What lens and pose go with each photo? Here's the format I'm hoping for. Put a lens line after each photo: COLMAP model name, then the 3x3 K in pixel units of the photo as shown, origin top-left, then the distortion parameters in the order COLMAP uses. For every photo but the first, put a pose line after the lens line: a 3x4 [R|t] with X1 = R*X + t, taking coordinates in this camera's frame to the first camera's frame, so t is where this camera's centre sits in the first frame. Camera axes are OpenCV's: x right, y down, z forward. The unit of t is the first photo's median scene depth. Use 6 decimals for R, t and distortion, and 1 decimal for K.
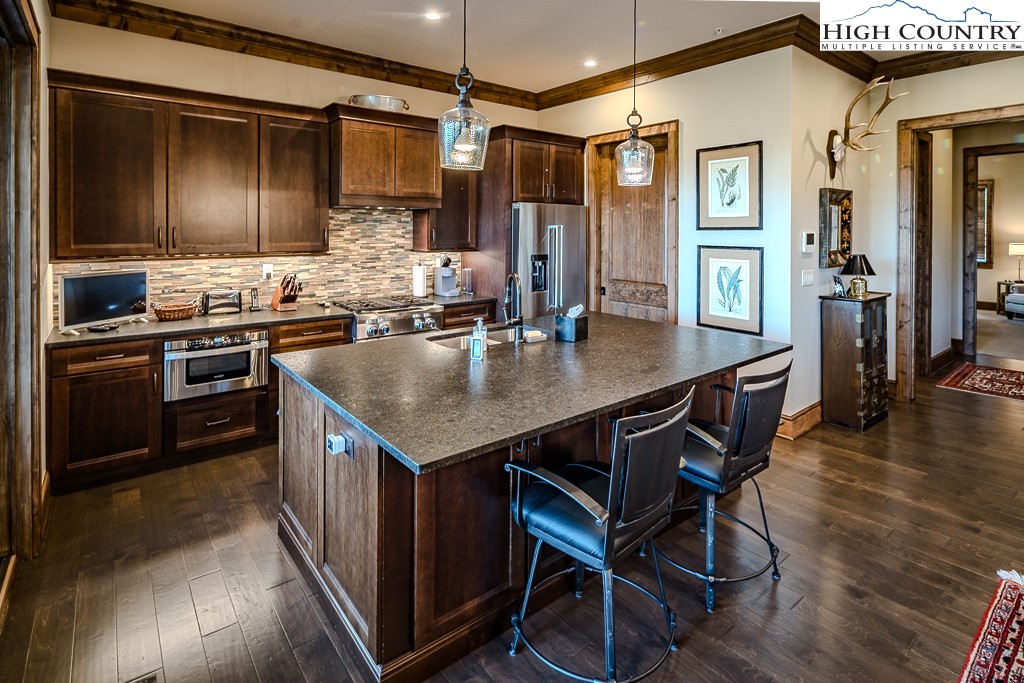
lens RADIAL K [[512.1, 0, 515.4], [0, 512.1, 230.4], [0, 0, 1]] dist [0.002576, -0.004056]
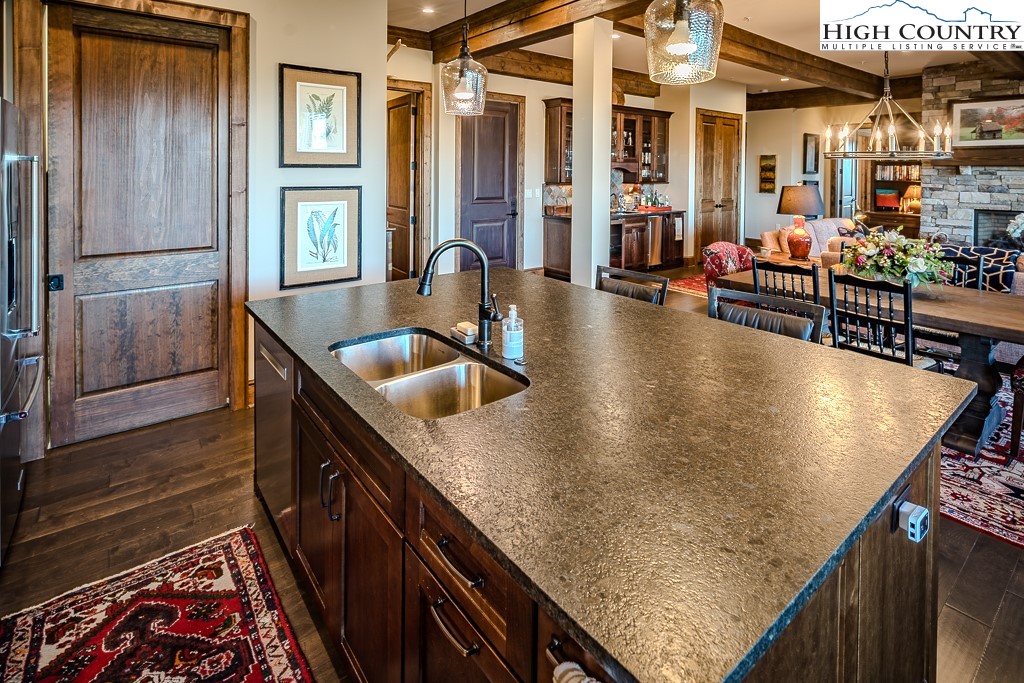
lens RADIAL K [[512.1, 0, 506.1], [0, 512.1, 181.1], [0, 0, 1]] dist [0.002576, -0.004056]
pose [[0.013946, -0.022985, 0.999639, -0.449305], [-0.004168, 0.999726, 0.023045, 0.000511], [-0.999894, -0.004488, 0.013846, 0.697207]]
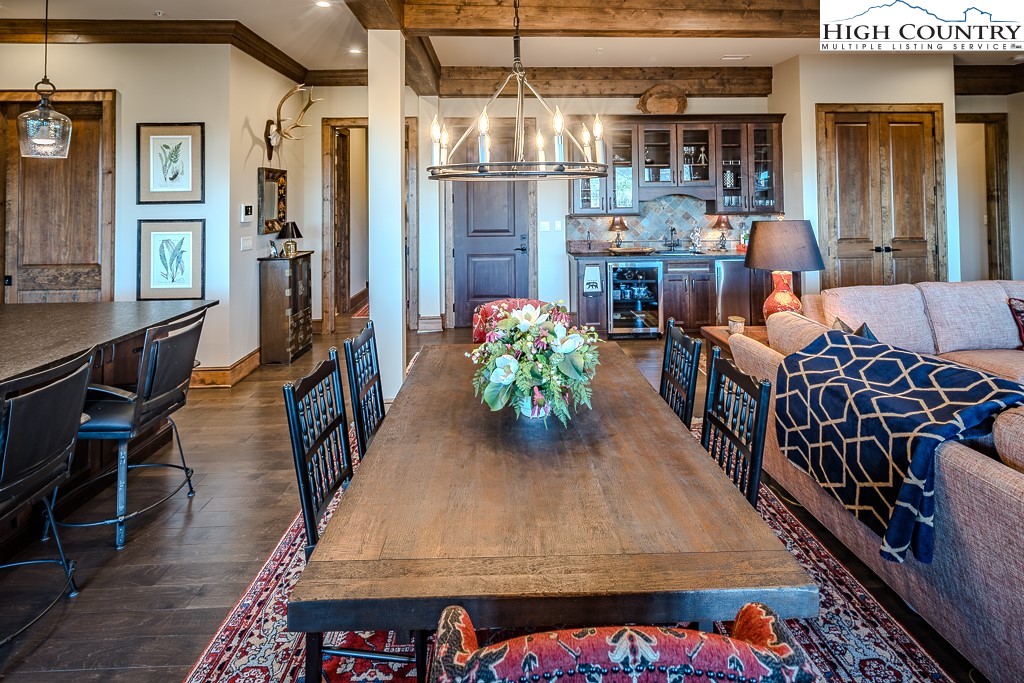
lens RADIAL K [[512.1, 0, 513.9], [0, 512.1, 186.2], [0, 0, 1]] dist [0.002576, -0.004056]
pose [[0.598653, 0.012254, 0.800915, -0.002155], [0.015329, 0.999525, -0.026751, 0.001992], [-0.800862, 0.028292, 0.598180, -0.187446]]
